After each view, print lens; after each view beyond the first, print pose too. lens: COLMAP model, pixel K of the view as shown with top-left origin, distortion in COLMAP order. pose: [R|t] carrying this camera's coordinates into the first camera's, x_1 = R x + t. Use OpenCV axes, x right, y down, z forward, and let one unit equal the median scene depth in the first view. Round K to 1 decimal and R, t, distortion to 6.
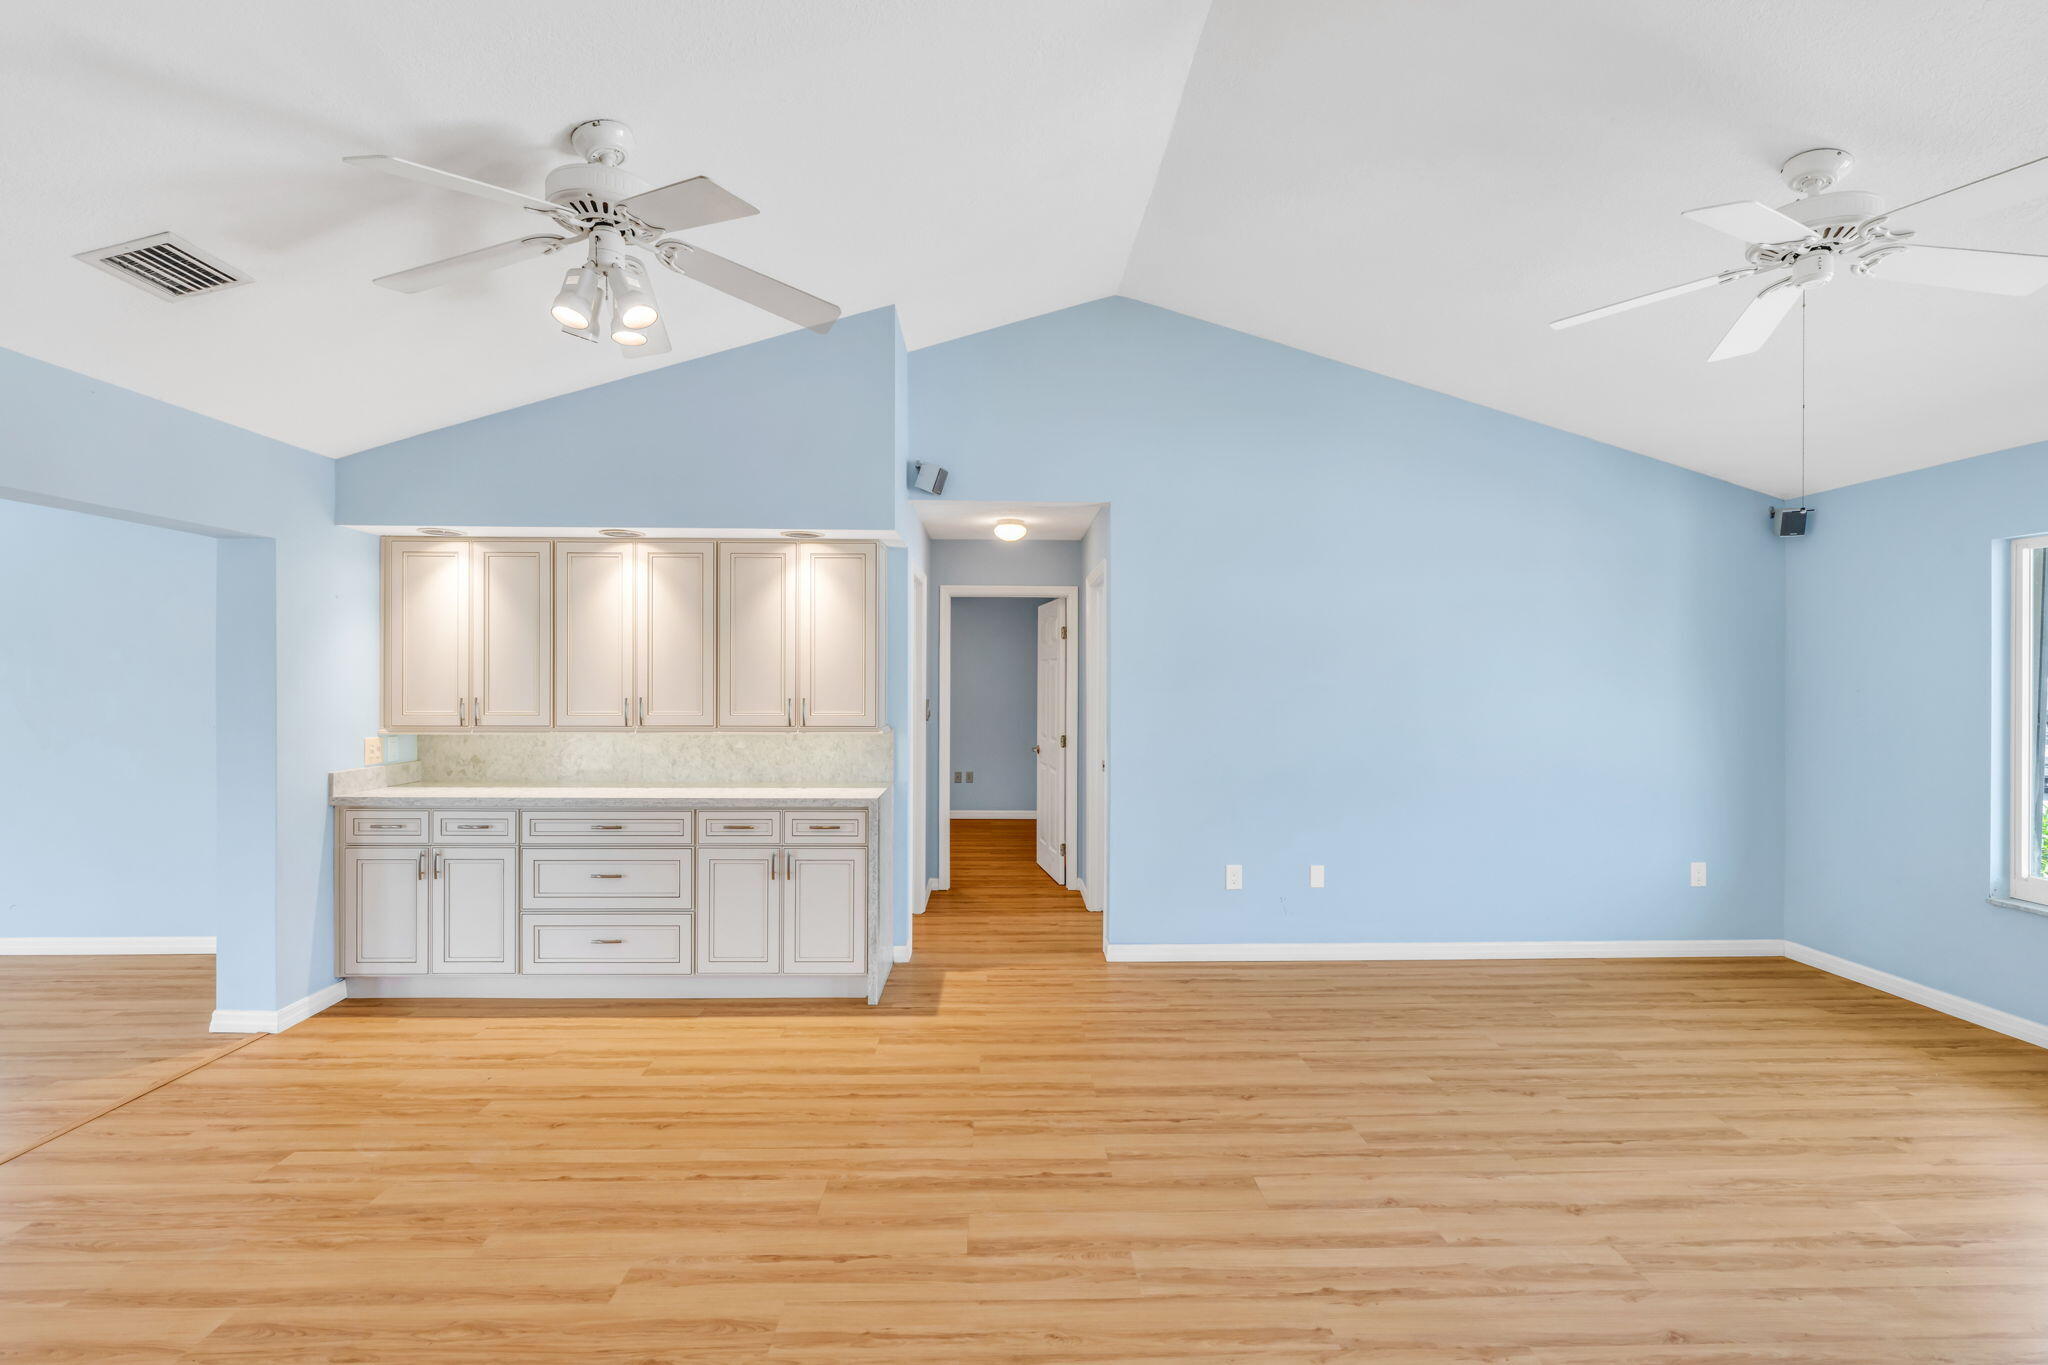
lens RADIAL K [[933.7, 0, 1023.1], [0, 933.7, 681.2], [0, 0, 1]] dist [-0.000096, 0.001386]
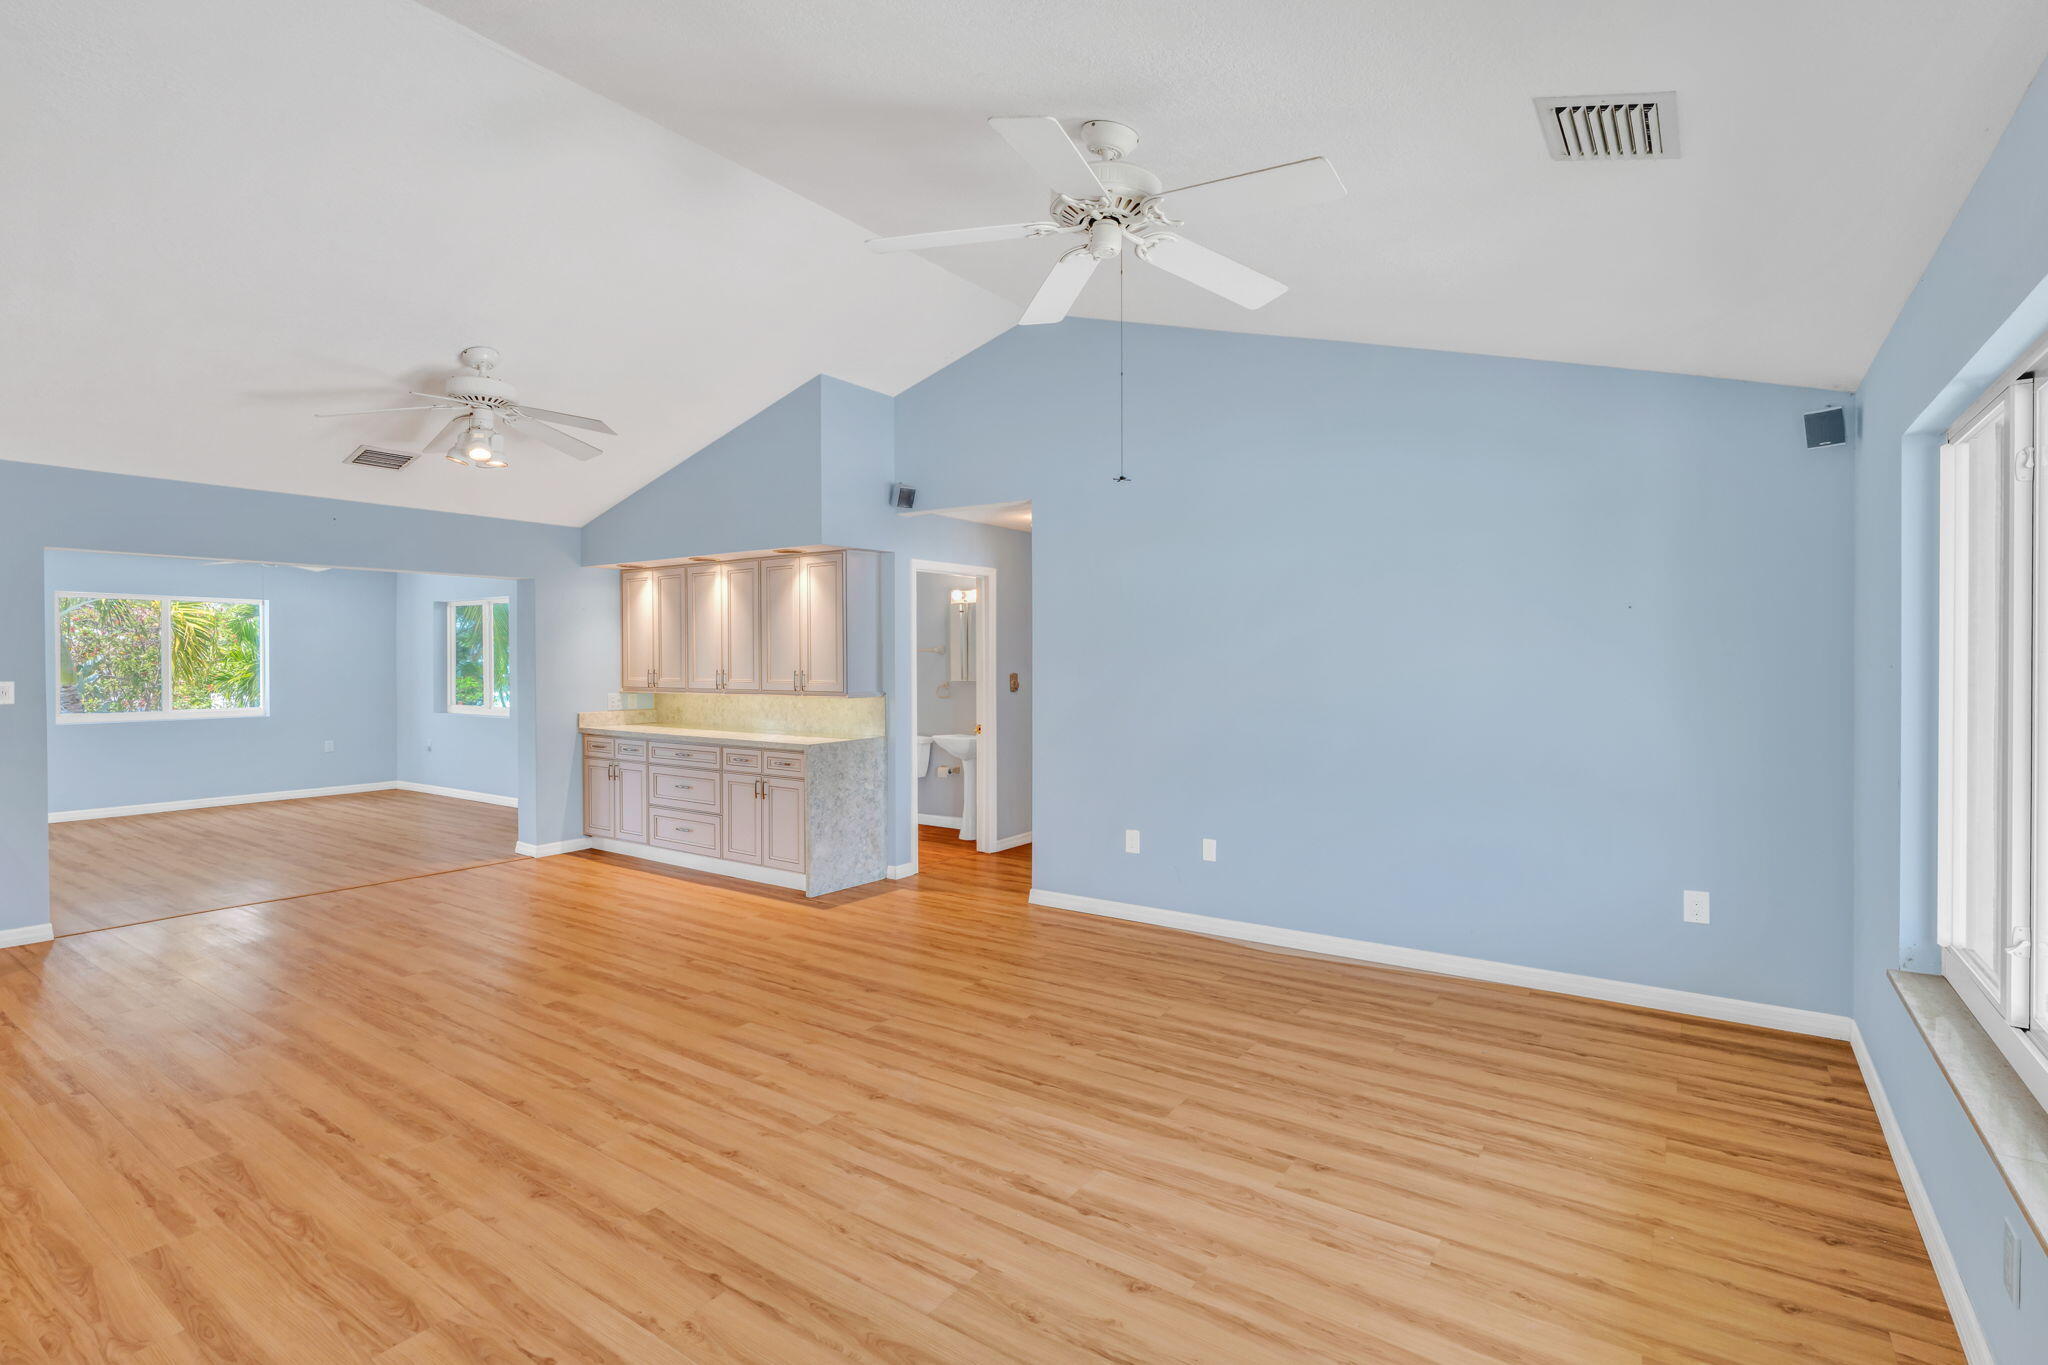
lens RADIAL K [[933.7, 0, 1027.7], [0, 933.7, 668.7], [0, 0, 1]] dist [-0.000096, 0.001386]
pose [[0.810613, -0.002370, -0.585577, 0.898548], [0.004329, 0.999989, 0.001945, 0.016491], [0.585566, -0.004112, 0.810614, 0.100713]]
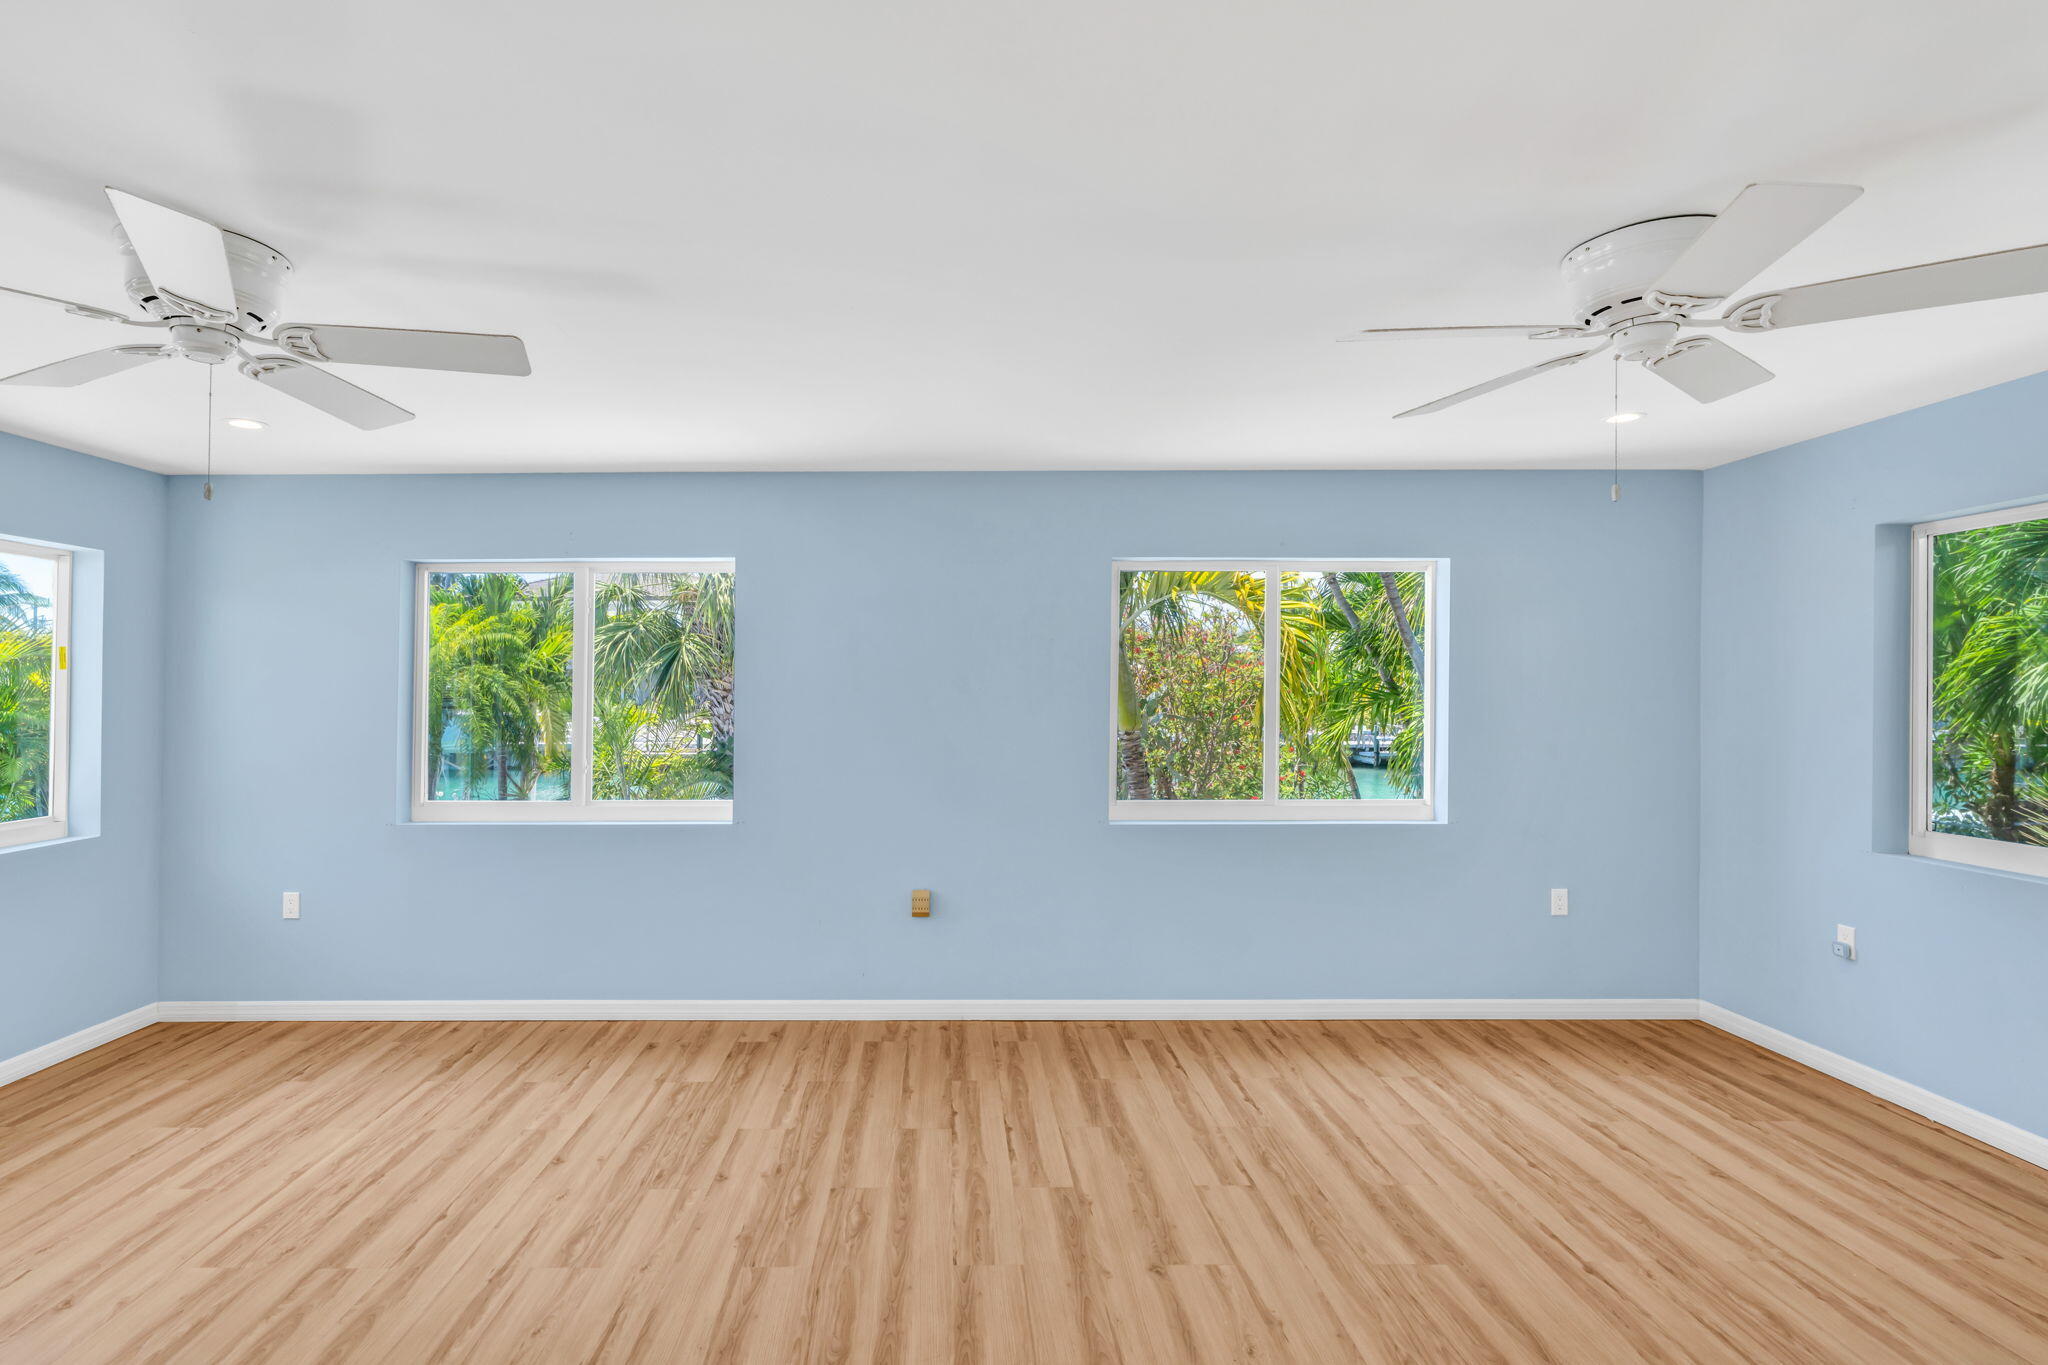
lens RADIAL K [[986.3, 0, 1009.4], [0, 986.3, 660.8], [0, 0, 1]] dist [-0.016888, -0.000006]
pose [[0.014752, -0.034329, -0.999302, -0.783026], [-0.000887, 0.999410, -0.034345, -0.008947], [0.999891, 0.001393, 0.014713, 0.365883]]
